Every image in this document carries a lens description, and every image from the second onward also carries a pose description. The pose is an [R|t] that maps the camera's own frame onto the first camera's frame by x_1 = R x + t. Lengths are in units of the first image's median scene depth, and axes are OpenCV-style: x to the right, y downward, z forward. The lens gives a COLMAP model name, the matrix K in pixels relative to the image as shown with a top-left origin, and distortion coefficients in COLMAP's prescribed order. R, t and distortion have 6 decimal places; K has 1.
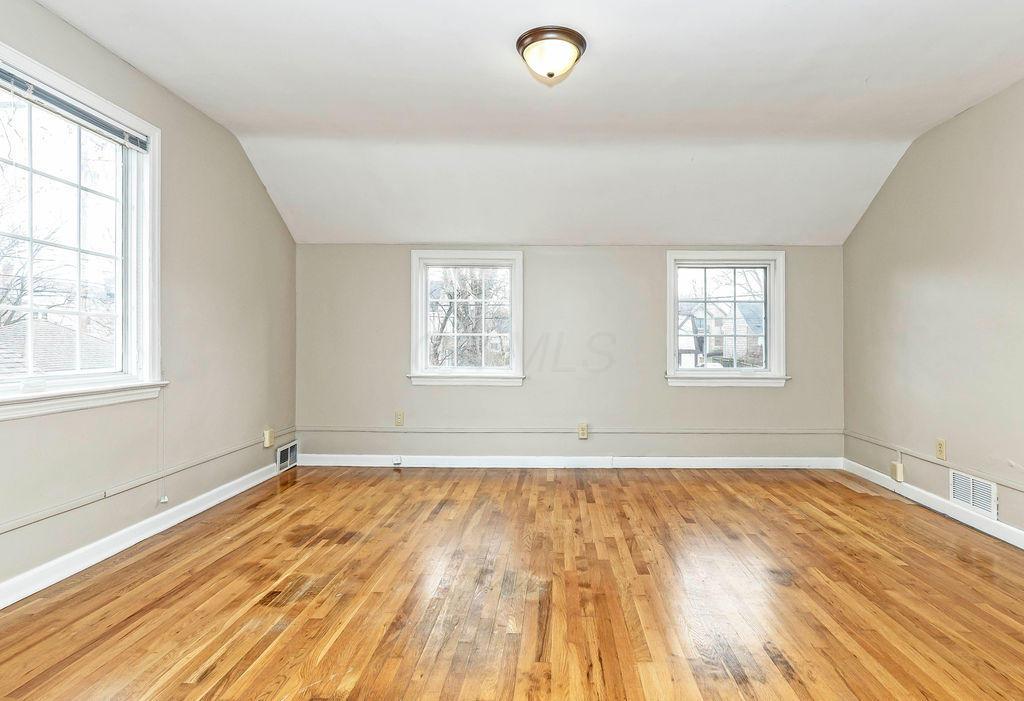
lens RADIAL K [[607.7, 0, 552.1], [0, 607.7, 330.9], [0, 0, 1]] dist [0.037925, 0.000744]
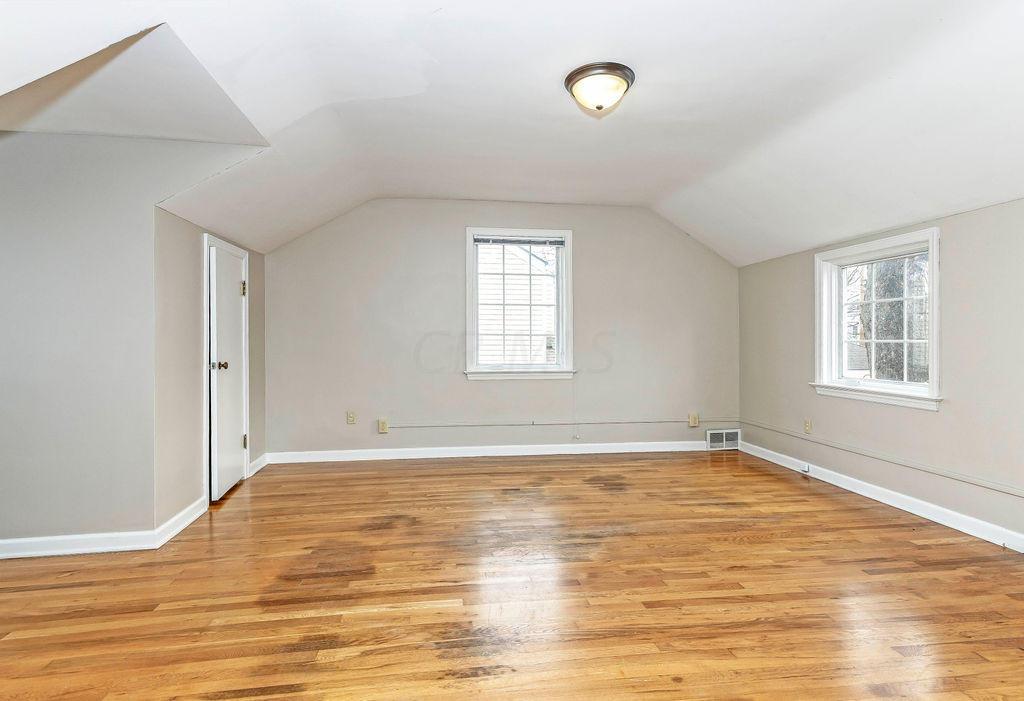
lens RADIAL K [[510.5, 0, 512.0], [0, 510.5, 350.5], [0, 0, 1]] dist [0.085854, 0.000118]
pose [[0.149904, 0.020262, -0.988493, 0.807544], [0.012007, 0.999679, 0.022312, -0.007847], [0.988628, -0.015214, 0.149612, 0.617198]]
